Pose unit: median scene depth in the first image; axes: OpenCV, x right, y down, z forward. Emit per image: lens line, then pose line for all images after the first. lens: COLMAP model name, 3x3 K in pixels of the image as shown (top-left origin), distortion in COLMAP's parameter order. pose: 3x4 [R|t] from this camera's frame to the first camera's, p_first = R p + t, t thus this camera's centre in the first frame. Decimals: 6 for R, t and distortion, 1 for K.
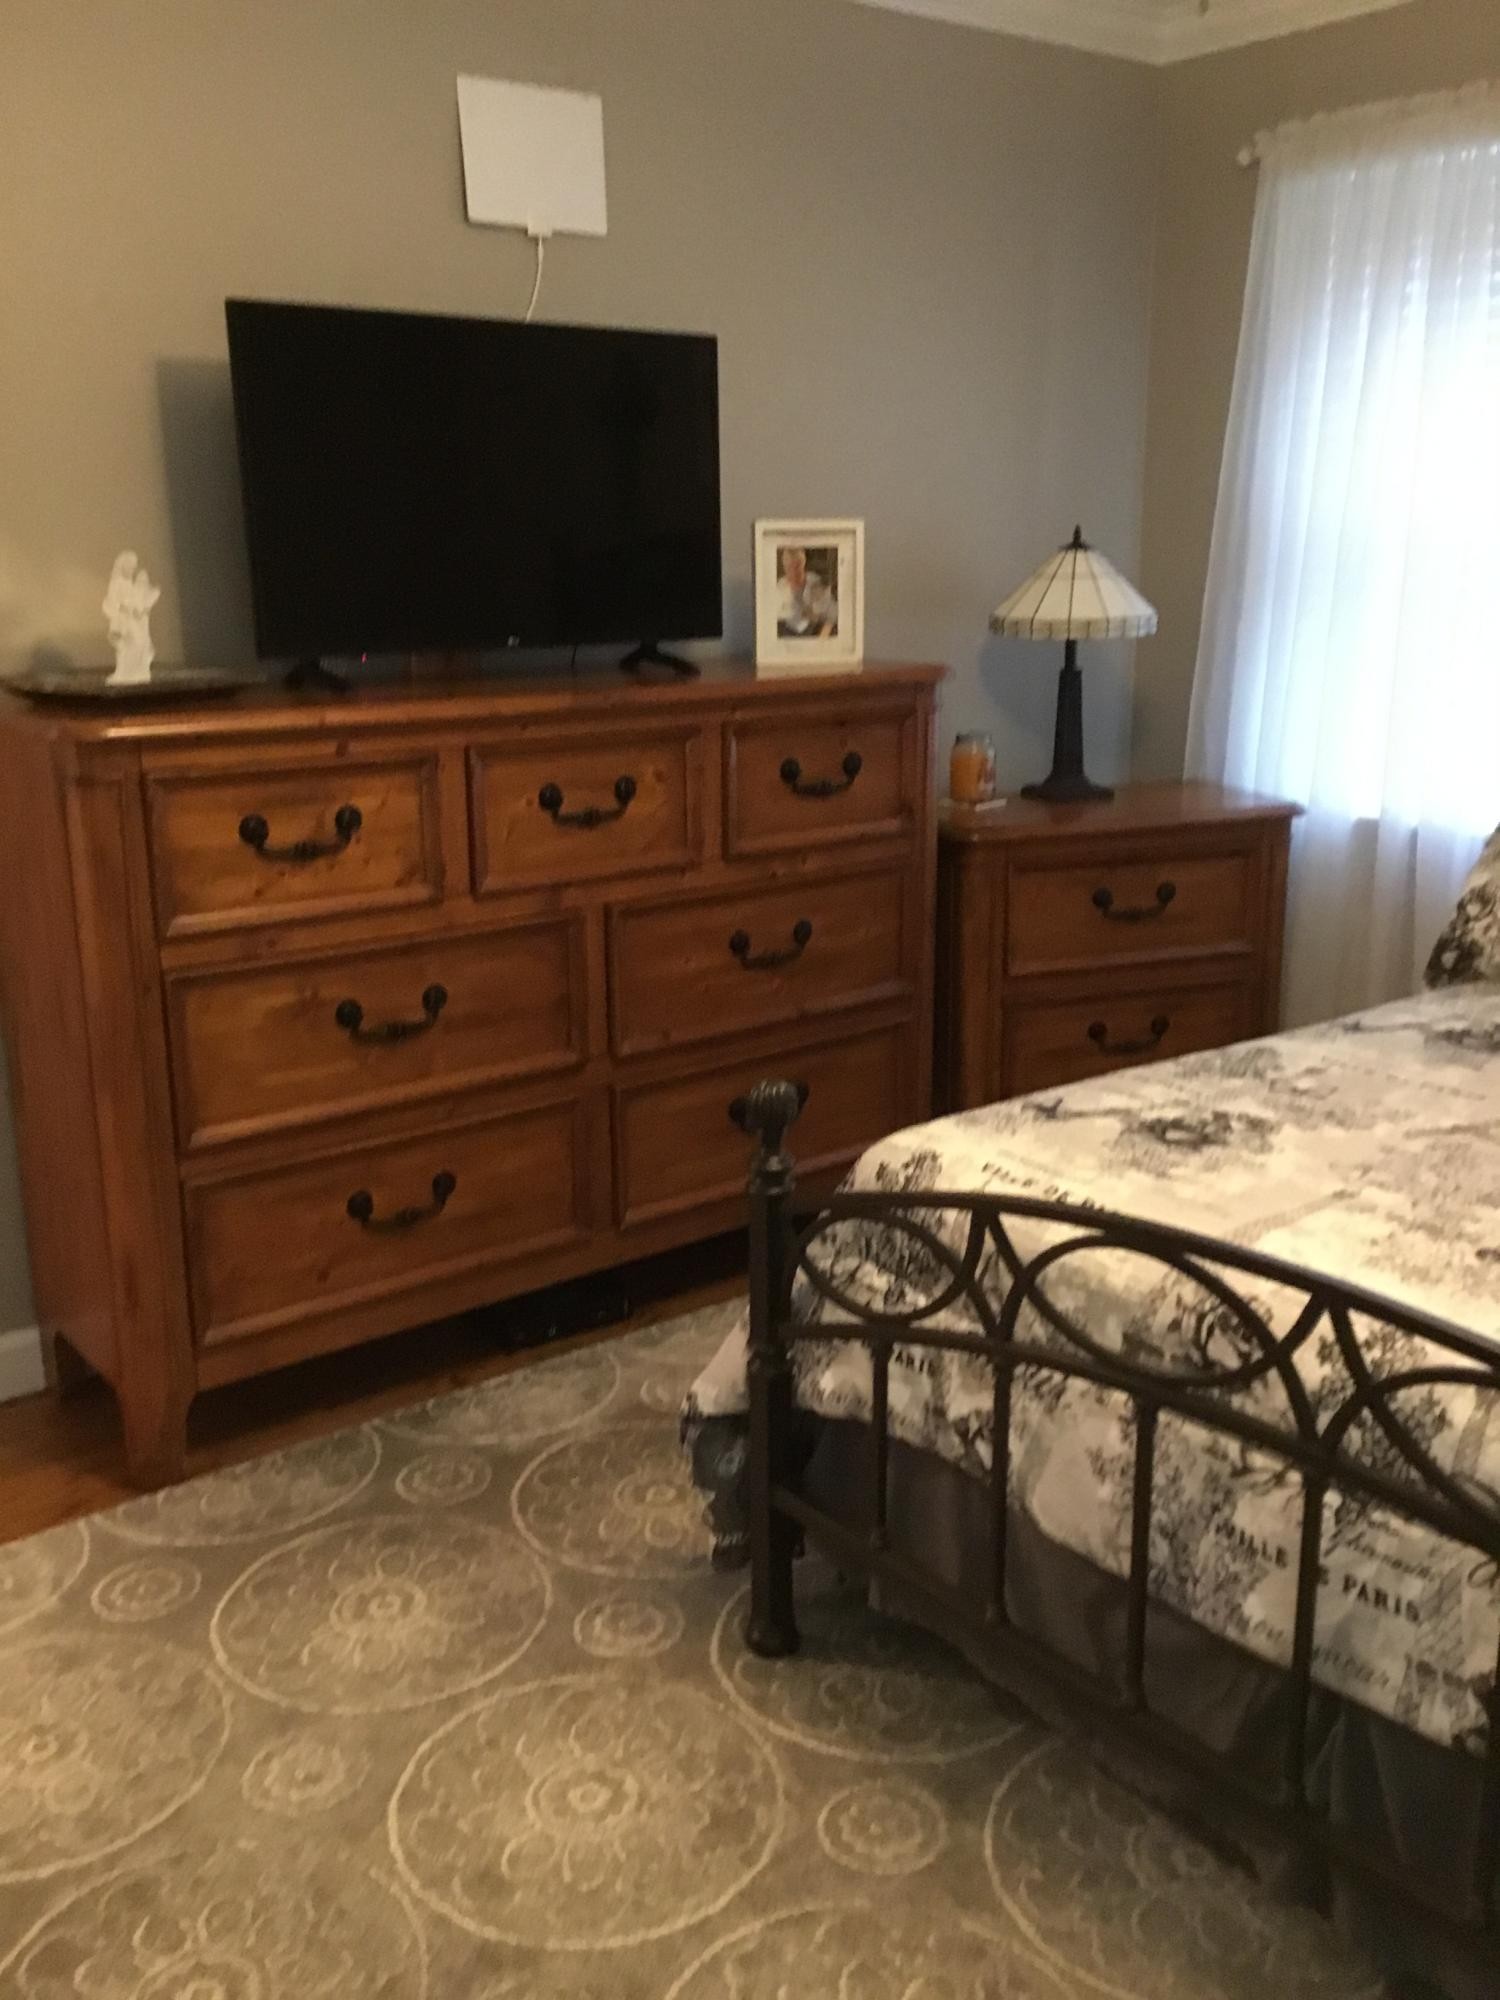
lens RADIAL K [[1703.2, 0, 750.0], [0, 1703.2, 1000.0], [0, 0, 1]] dist [0.052733, -0.107653]
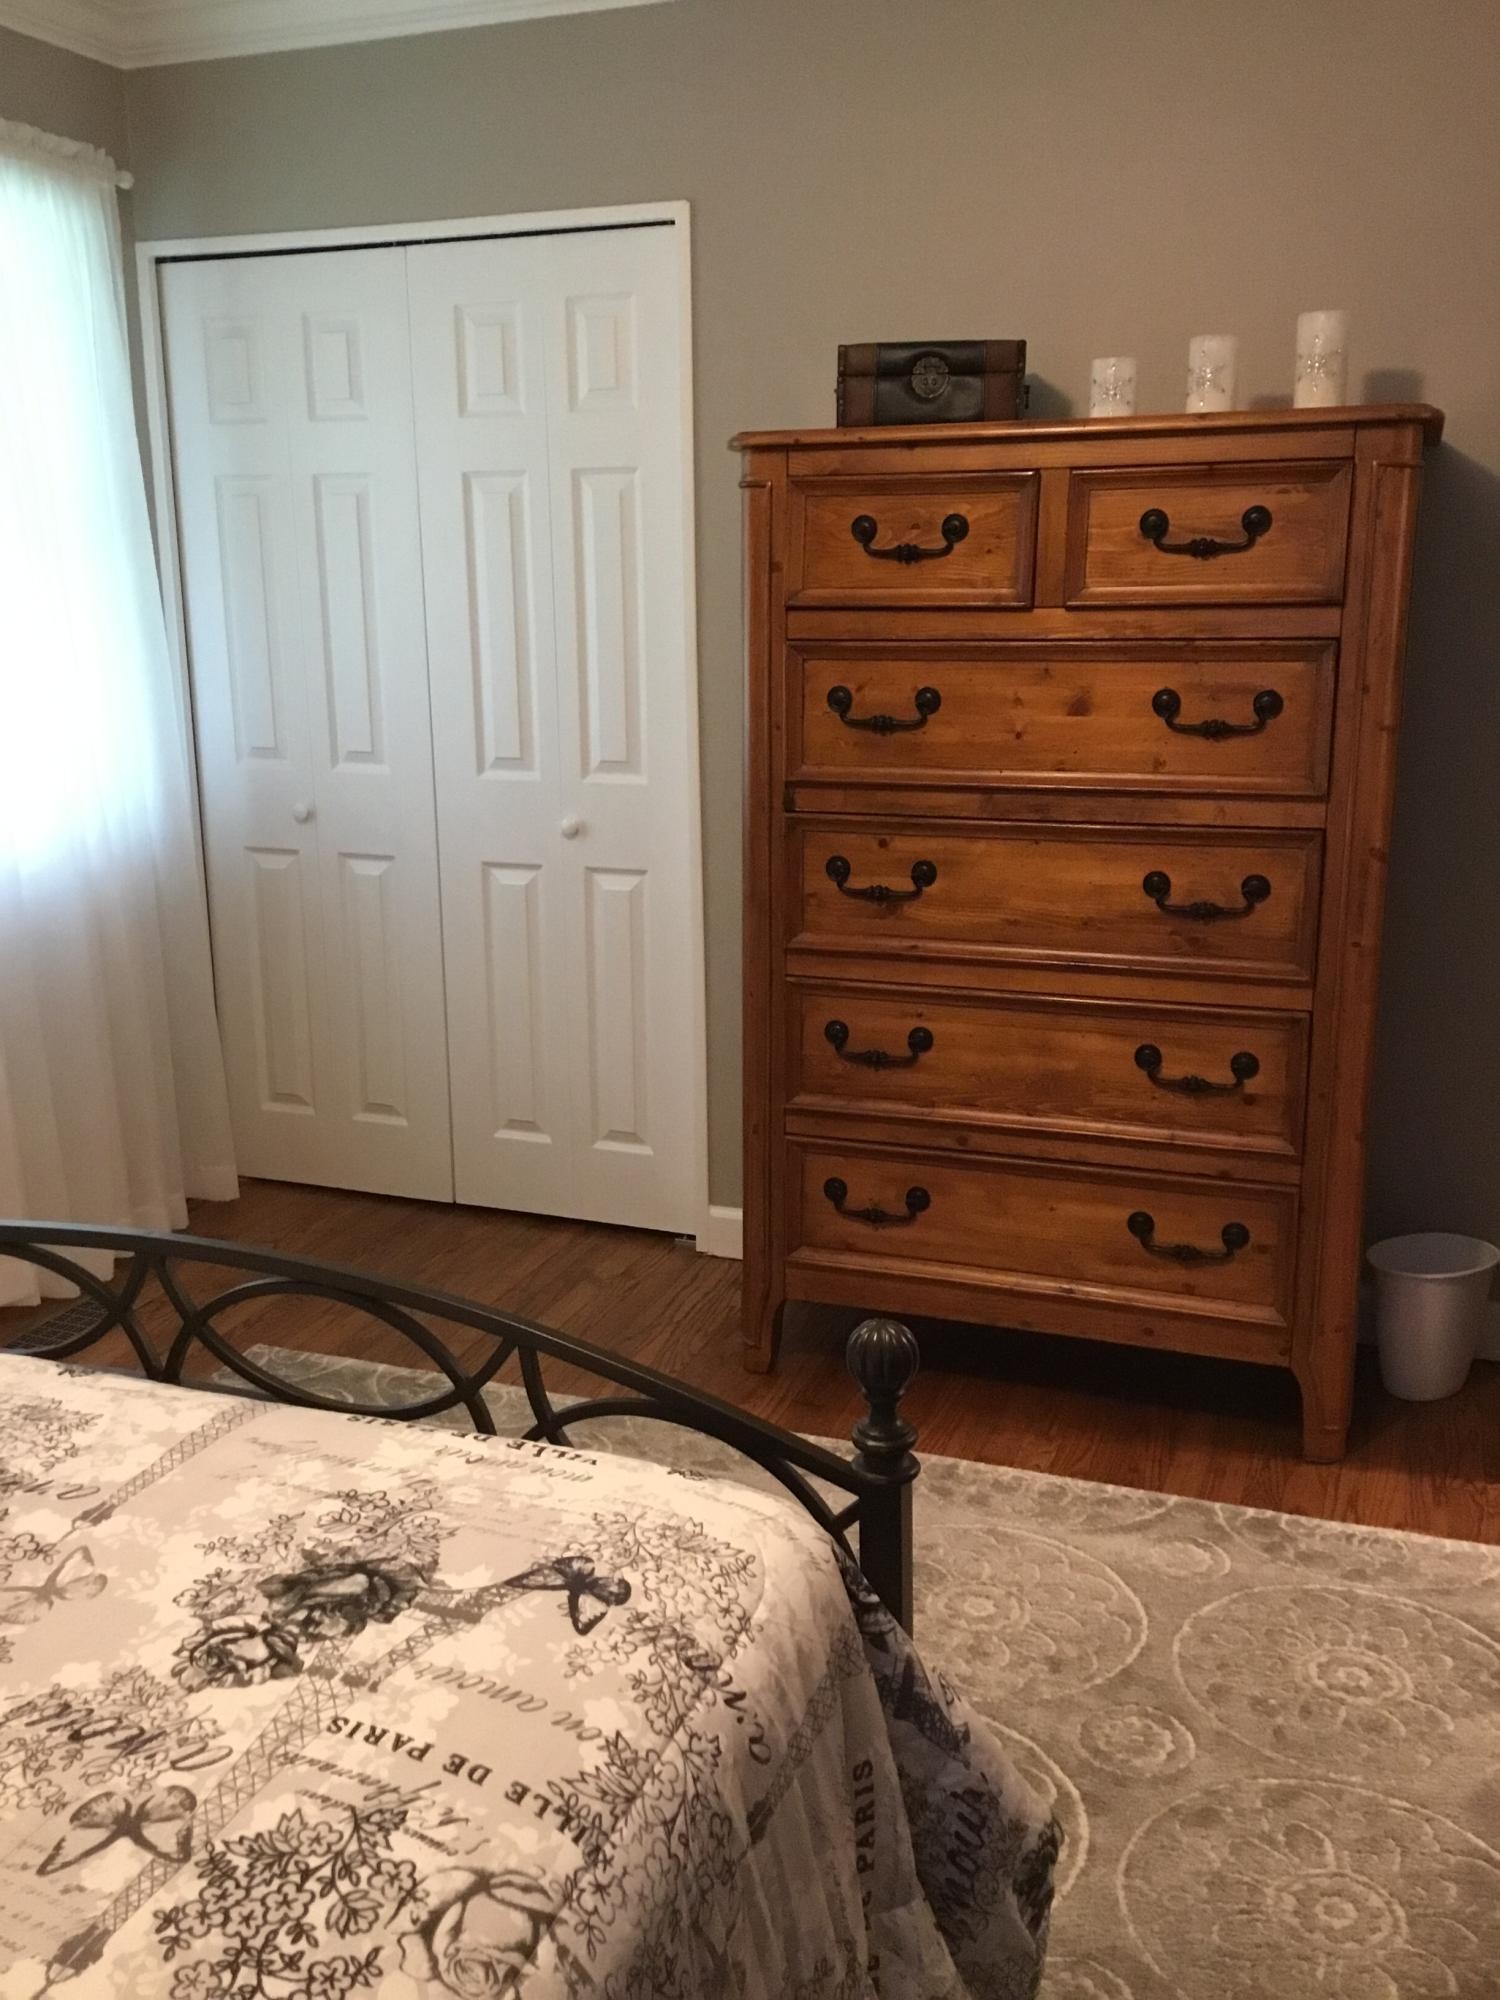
lens RADIAL K [[1703.2, 0, 750.0], [0, 1703.2, 1000.0], [0, 0, 1]] dist [0.052733, -0.107653]
pose [[-0.838426, 0.147500, -0.524676, 0.419917], [-0.126721, 0.883541, 0.450885, -0.398395], [0.530079, 0.444521, -0.722092, 1.425778]]
